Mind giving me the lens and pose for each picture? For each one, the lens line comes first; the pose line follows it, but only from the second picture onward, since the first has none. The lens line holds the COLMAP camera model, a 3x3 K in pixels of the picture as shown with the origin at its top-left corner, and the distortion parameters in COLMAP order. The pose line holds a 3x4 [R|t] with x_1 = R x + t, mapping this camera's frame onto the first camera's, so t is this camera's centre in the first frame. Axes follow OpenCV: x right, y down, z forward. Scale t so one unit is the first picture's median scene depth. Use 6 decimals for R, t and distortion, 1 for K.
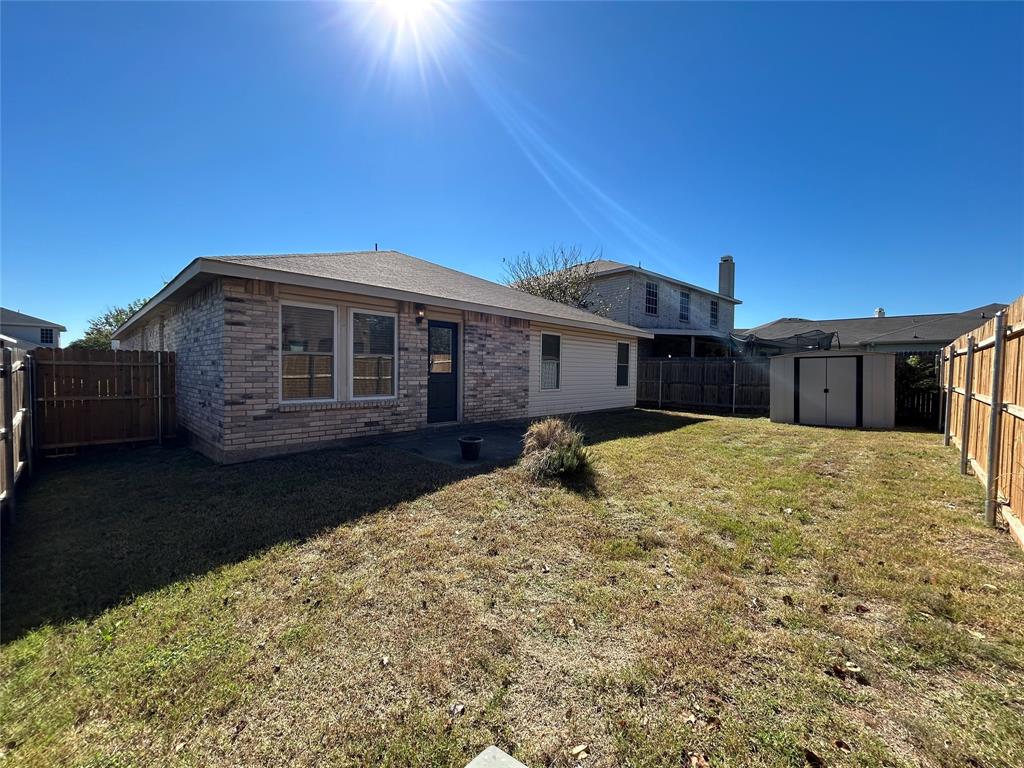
lens RADIAL K [[413.1, 0, 510.7], [0, 413.1, 387.1], [0, 0, 1]] dist [0.001356, 0.000290]
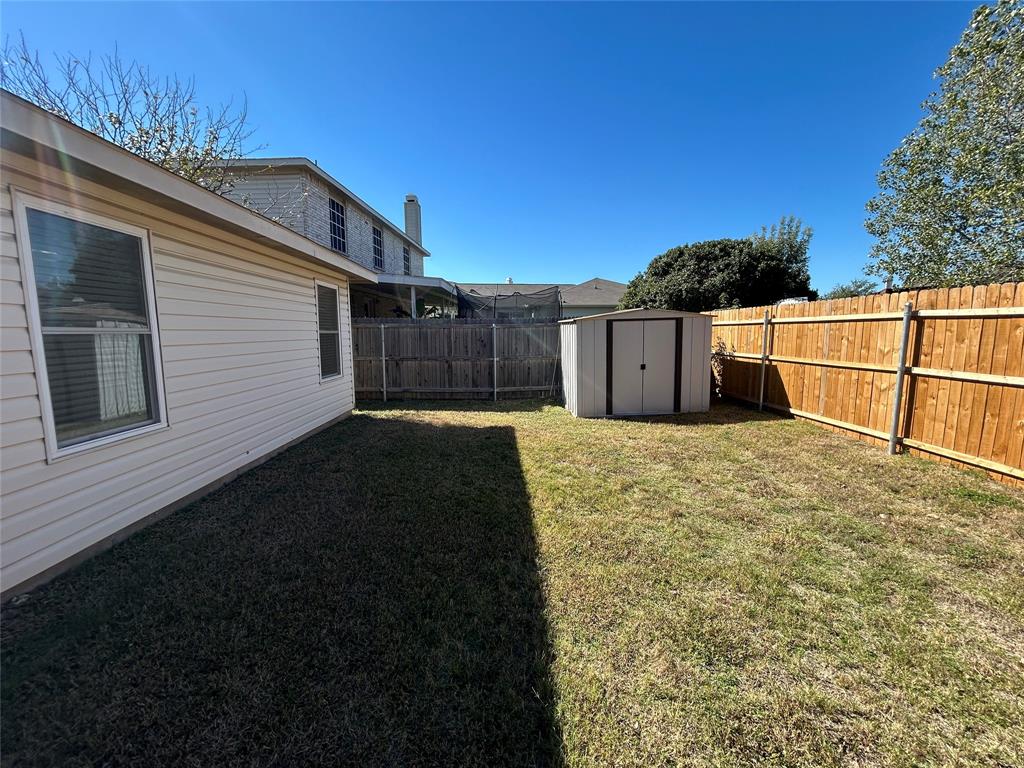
lens RADIAL K [[413.1, 0, 510.0], [0, 413.1, 384.8], [0, 0, 1]] dist [0.001356, 0.000290]
pose [[0.703867, -0.103314, 0.702778, 0.066217], [0.037131, 0.993365, 0.108844, -0.035249], [-0.709361, -0.050517, 0.703033, 0.466157]]
